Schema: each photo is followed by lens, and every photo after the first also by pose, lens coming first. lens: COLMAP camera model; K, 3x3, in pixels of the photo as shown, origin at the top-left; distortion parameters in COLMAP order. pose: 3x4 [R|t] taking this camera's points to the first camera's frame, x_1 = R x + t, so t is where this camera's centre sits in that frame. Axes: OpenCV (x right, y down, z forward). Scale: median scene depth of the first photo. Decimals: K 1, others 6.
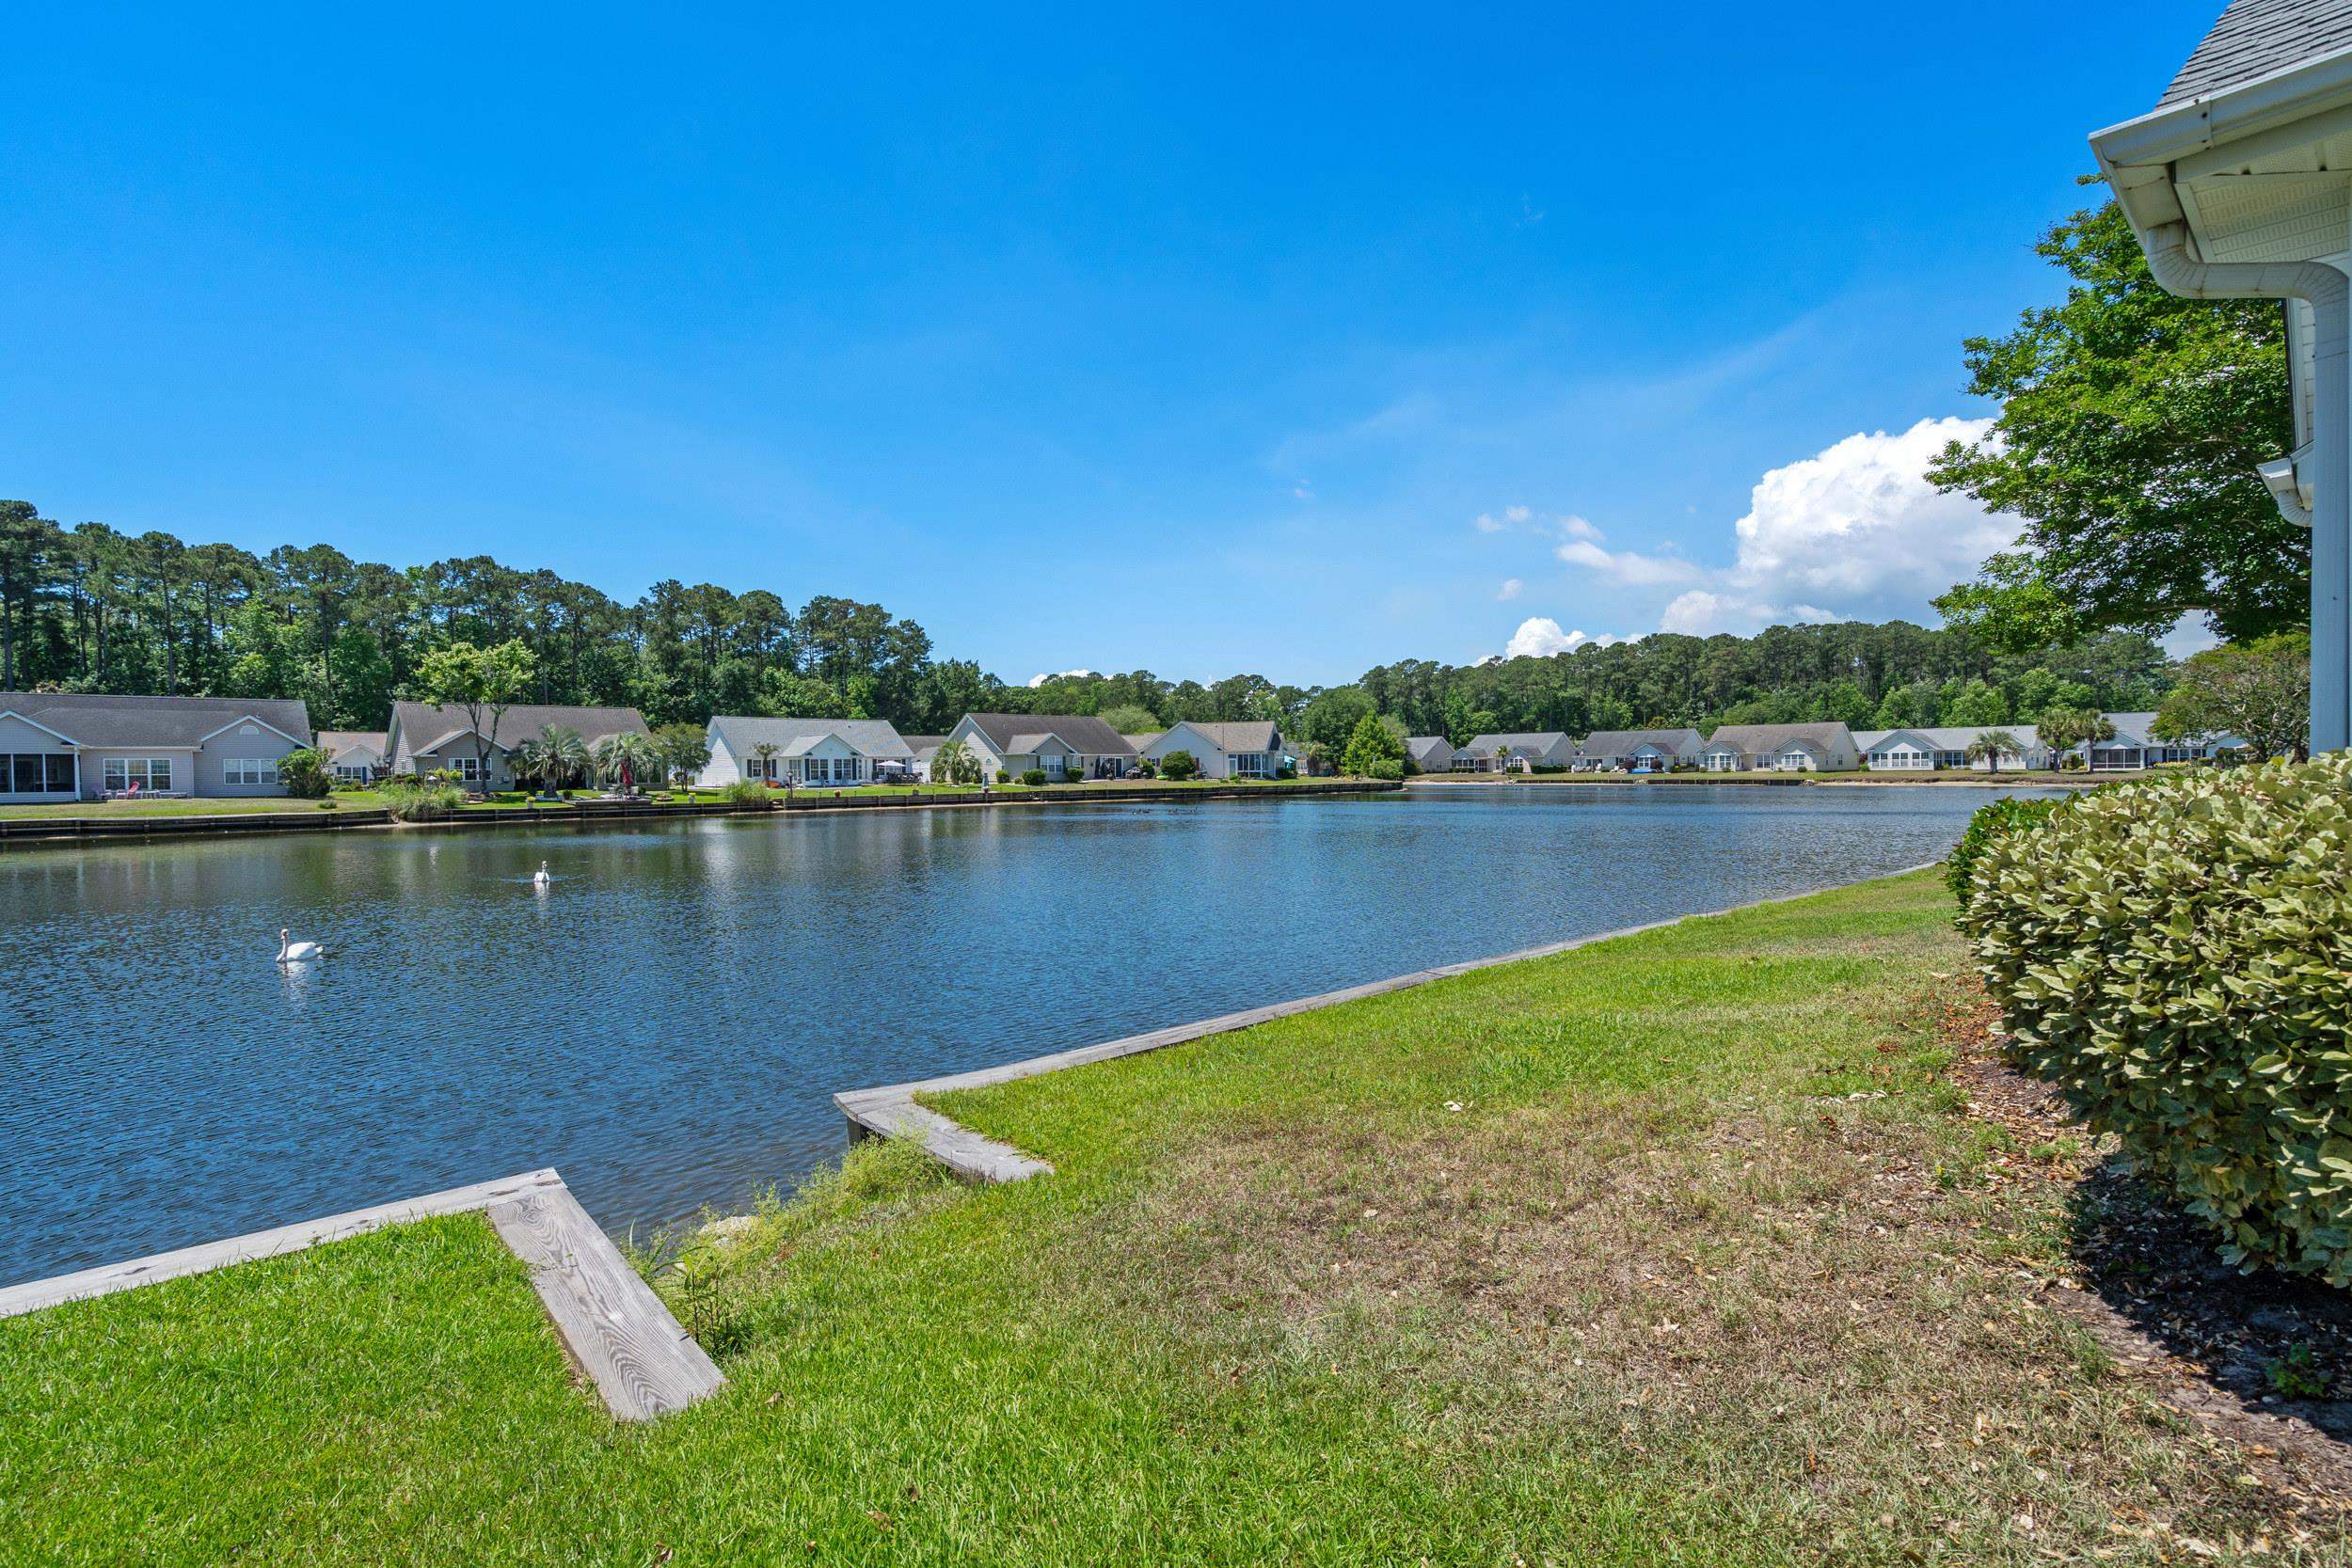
lens RADIAL K [[1091.6, 0, 1178.6], [0, 1091.6, 792.9], [0, 0, 1]] dist [-0.006929, 0.001892]
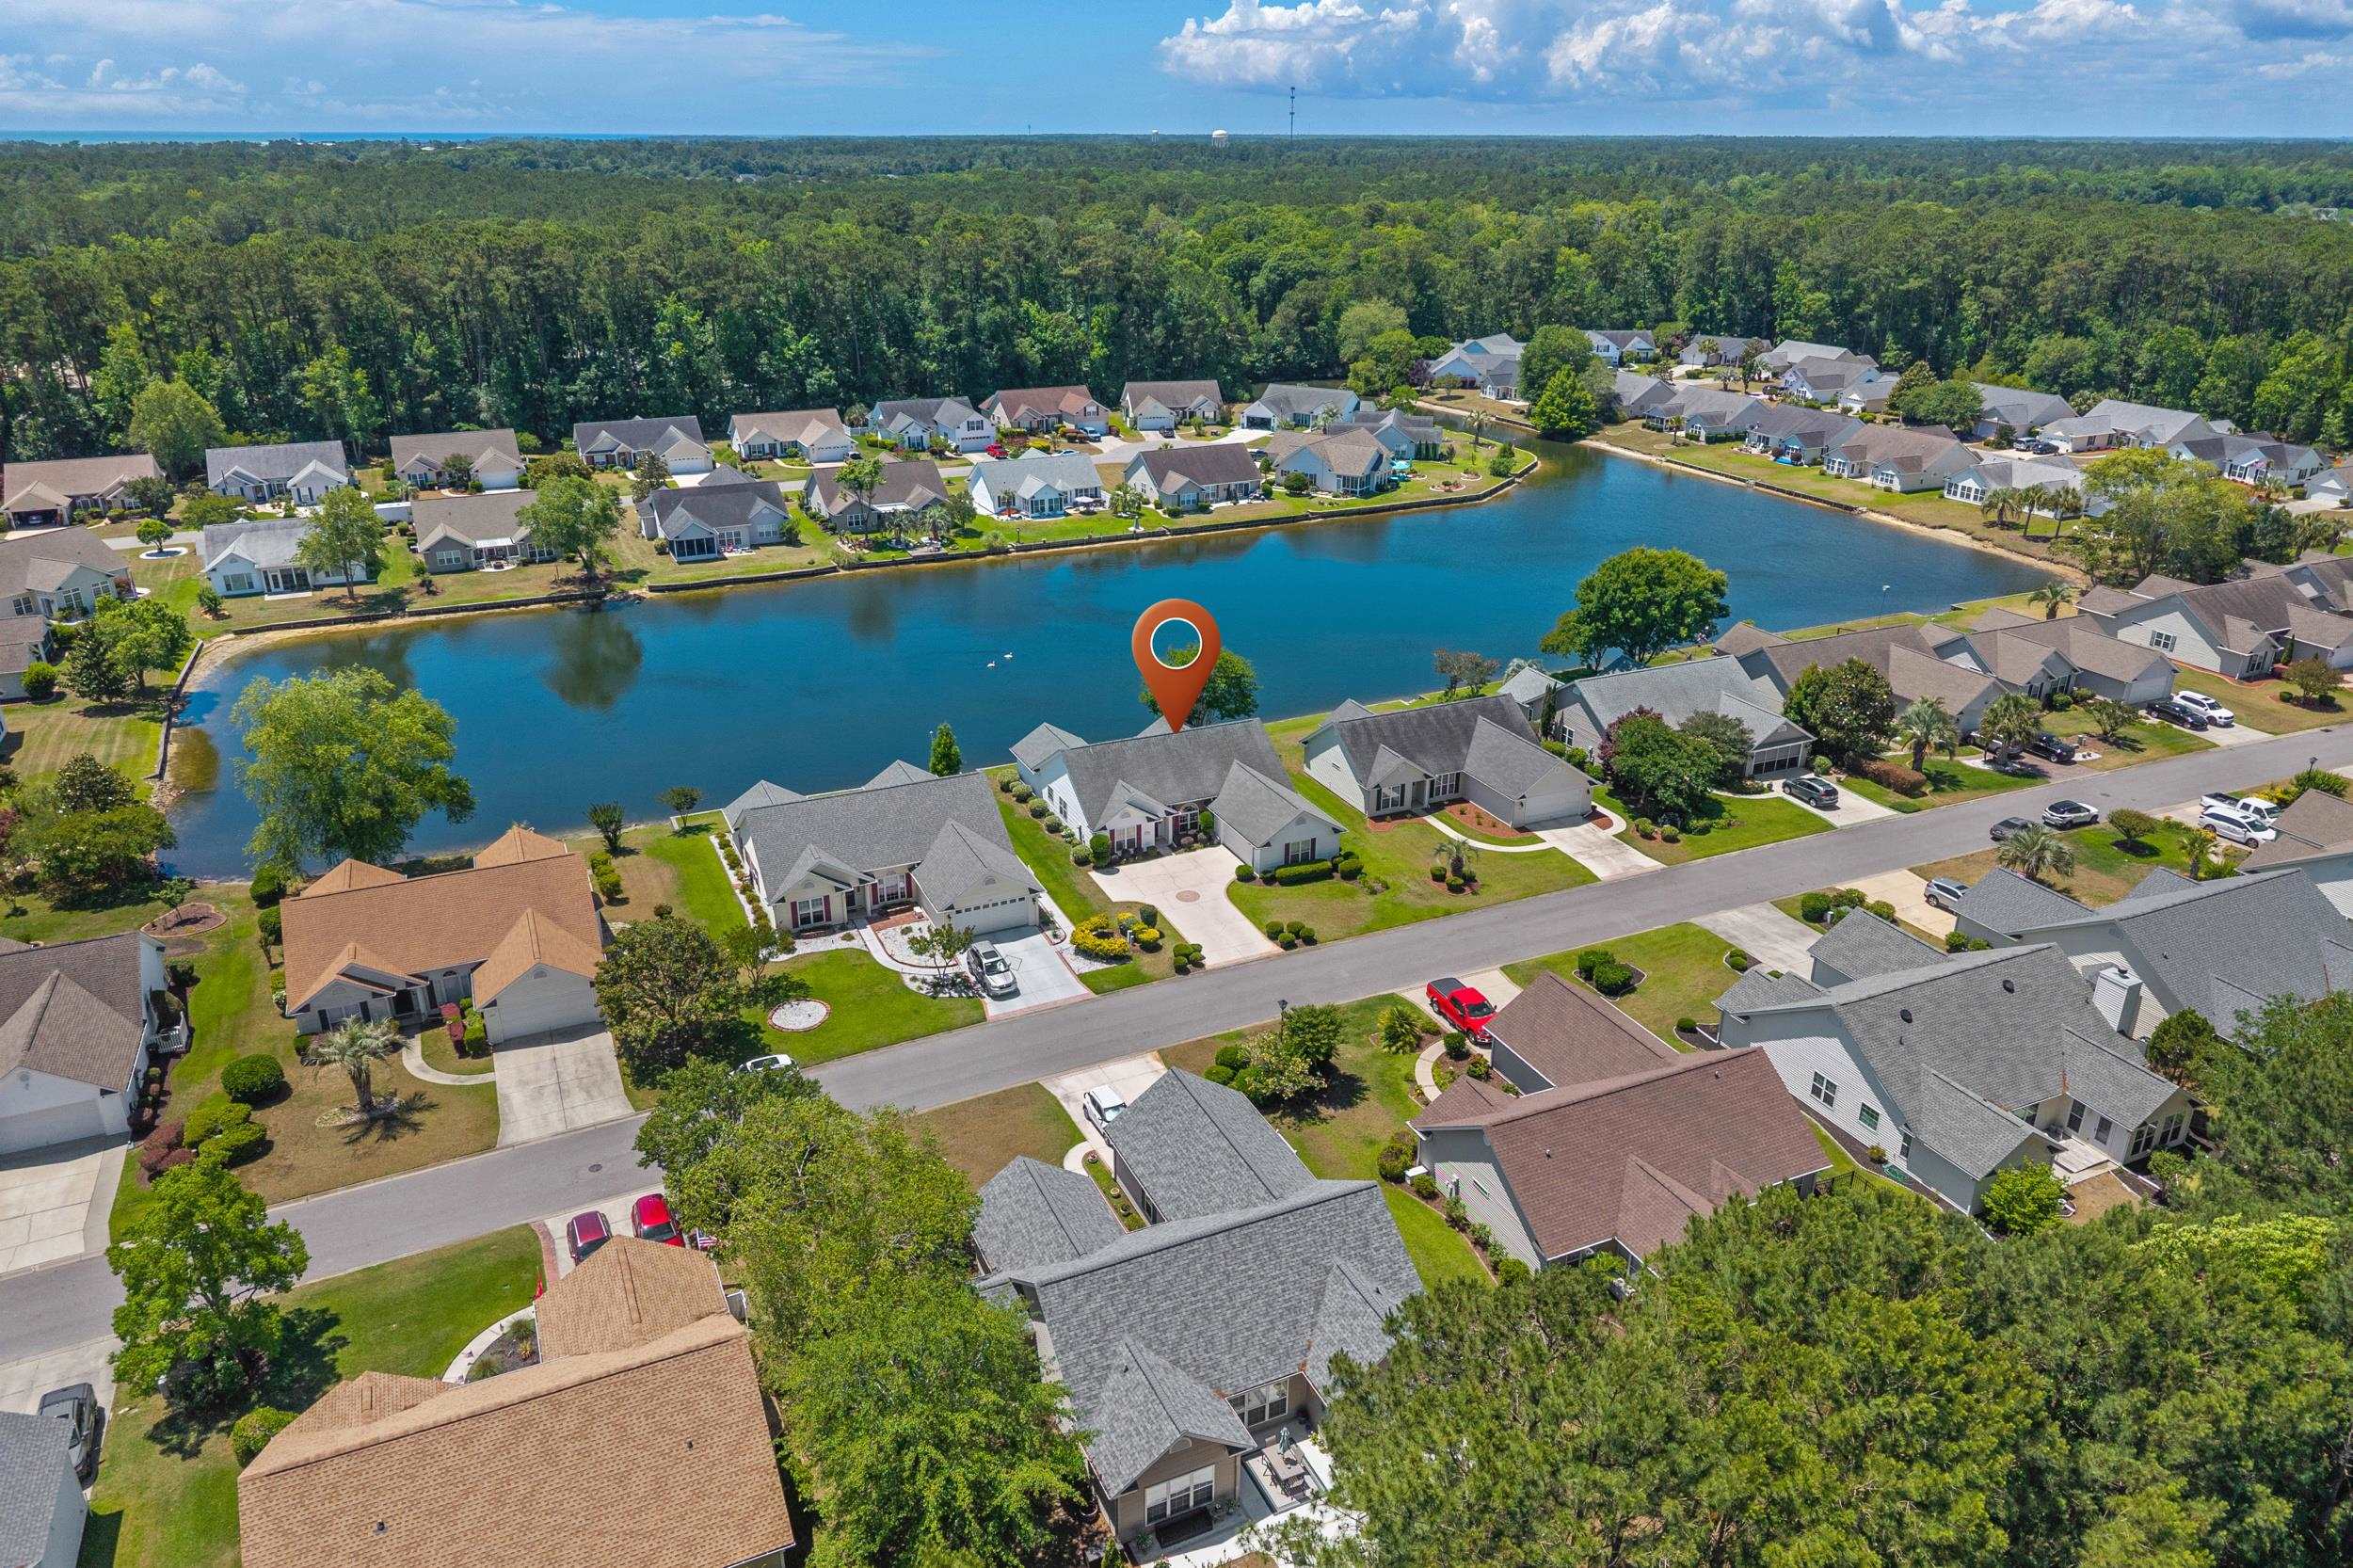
lens RADIAL K [[1562.4, 0, 1183.3], [0, 1562.4, 783.6], [0, 0, 1]] dist [0.044528, -0.058223]
pose [[0.957833, 0.123383, -0.259485, 0.419830], [-0.019963, 0.929501, 0.368278, -0.395400], [0.286631, -0.347569, 0.892770, -0.917725]]
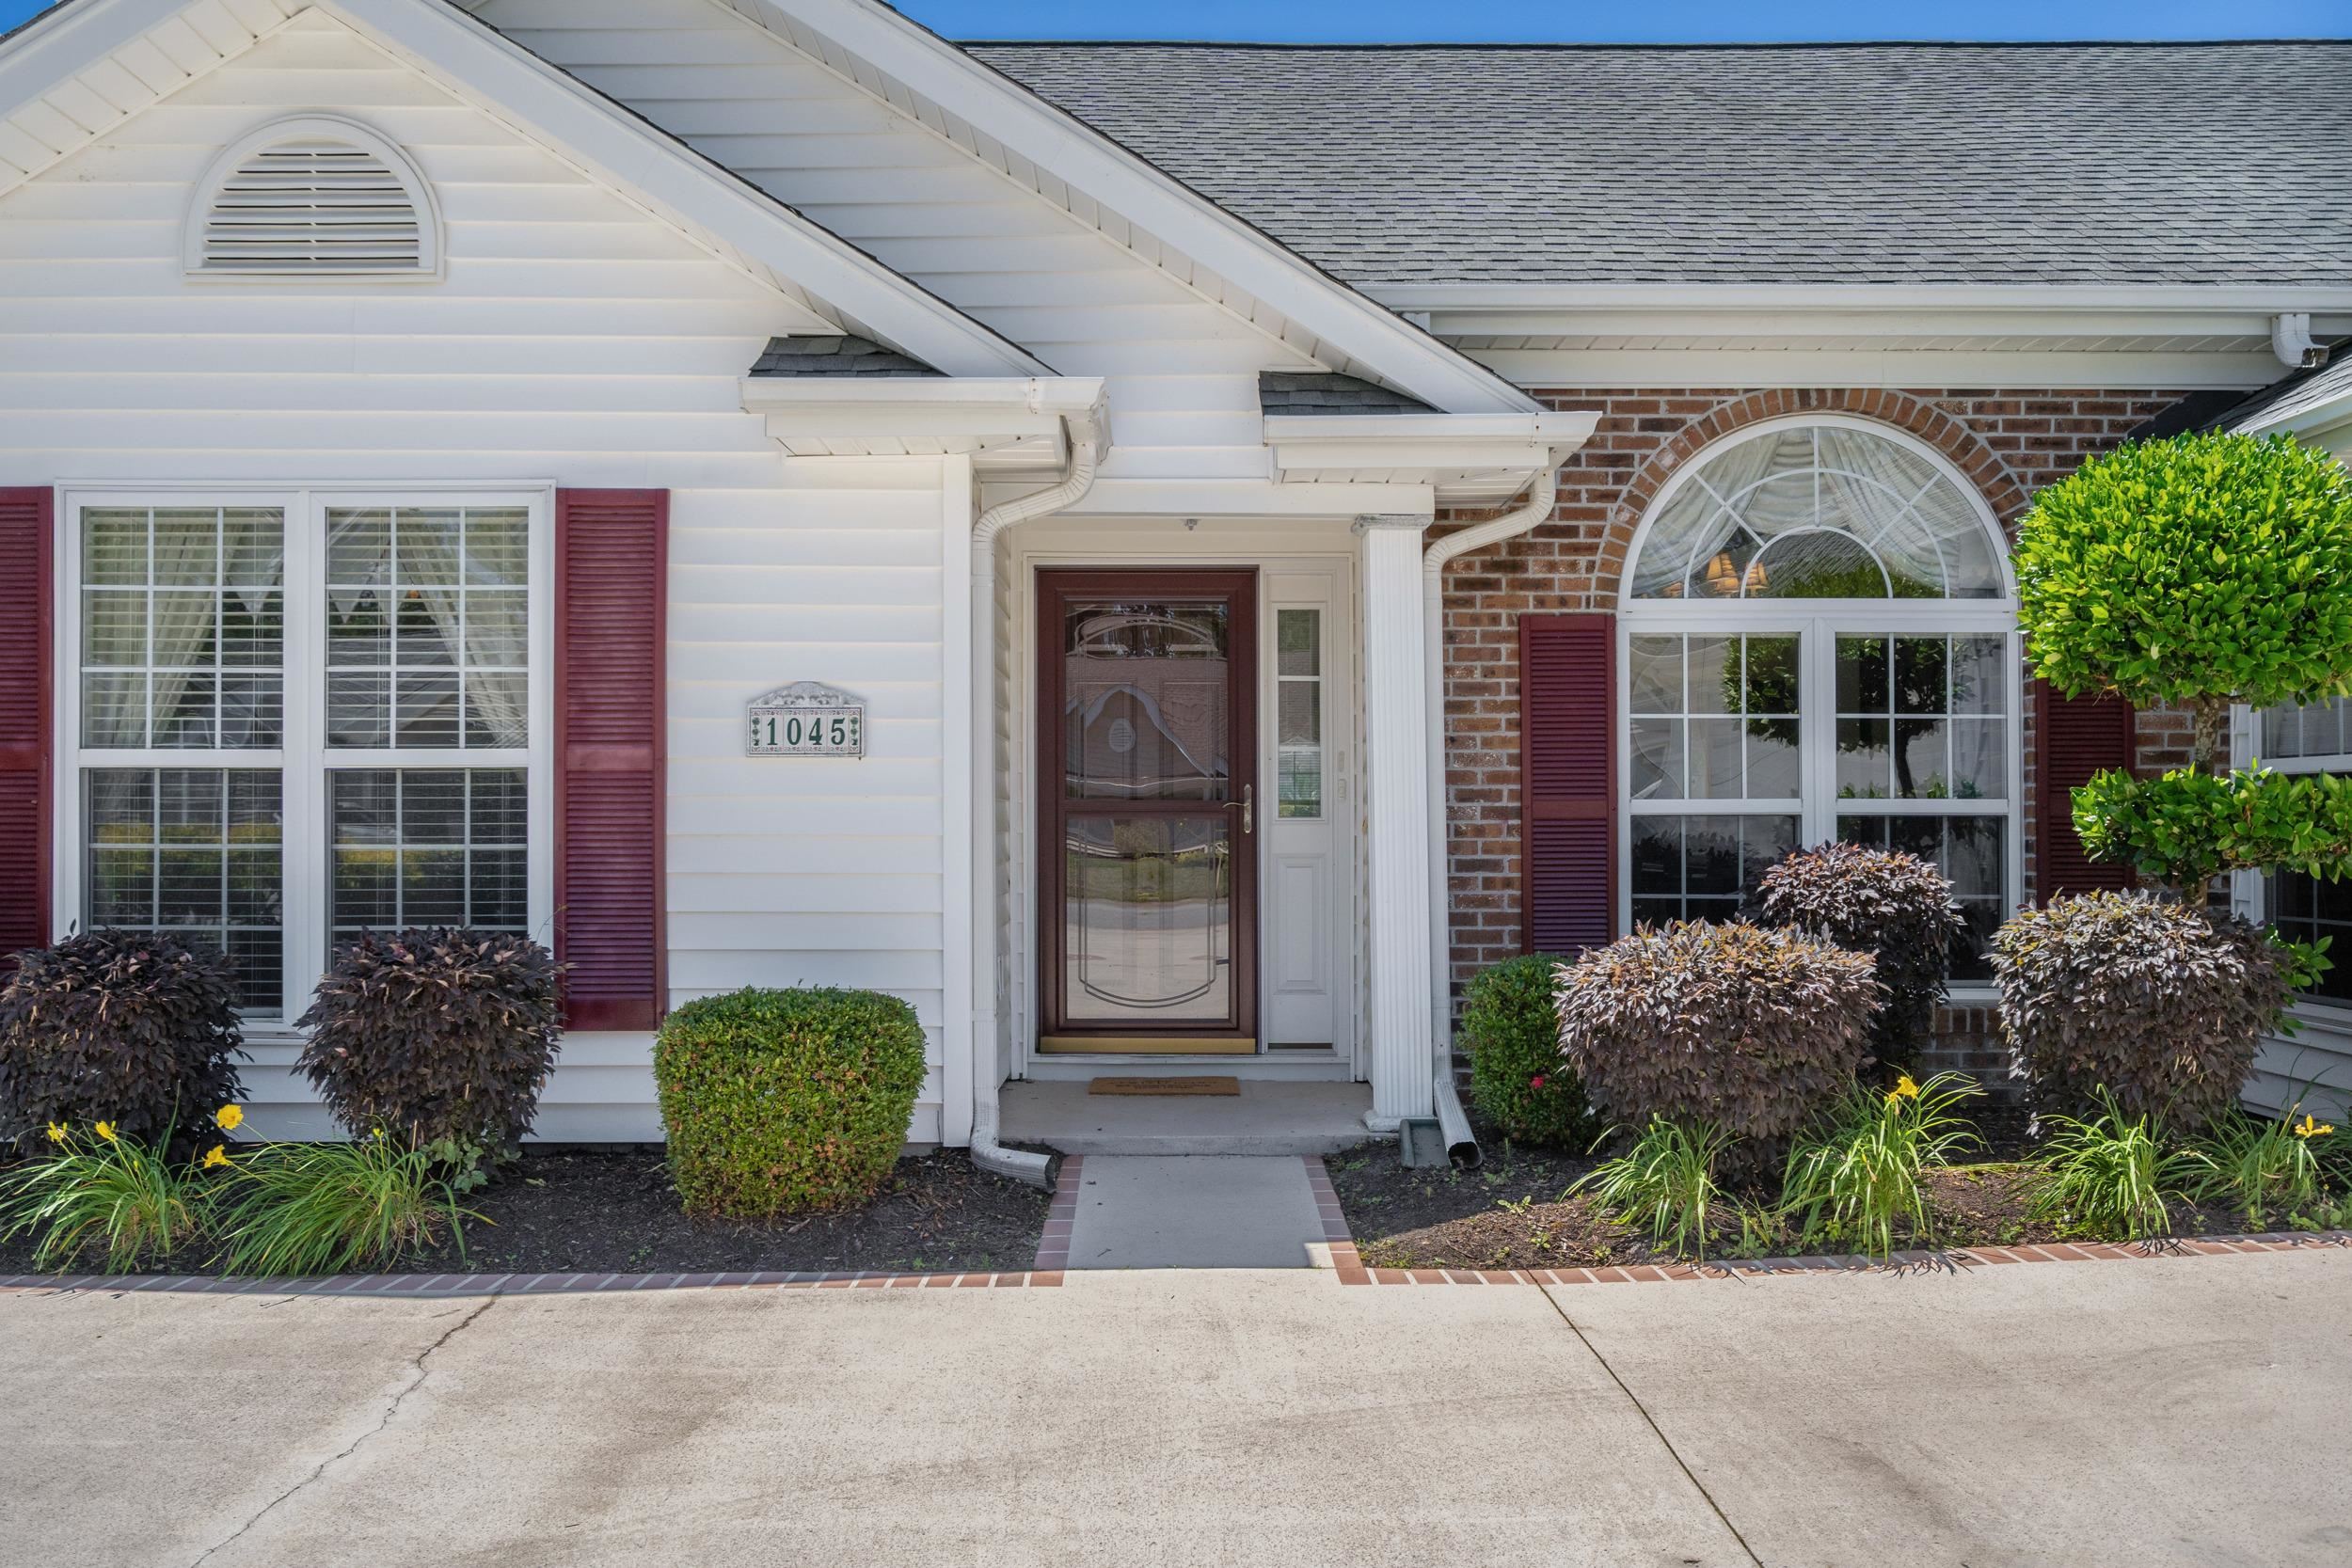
lens RADIAL K [[1851.3, 0, 1135.9], [0, 1851.3, 789.4], [0, 0, 1]] dist [-0.003326, -0.001883]
pose [[0.733514, -0.004642, -0.679659, 0.193938], [-0.022172, 0.999281, -0.030754, -0.004242], [0.679313, 0.037627, 0.732883, -0.099510]]
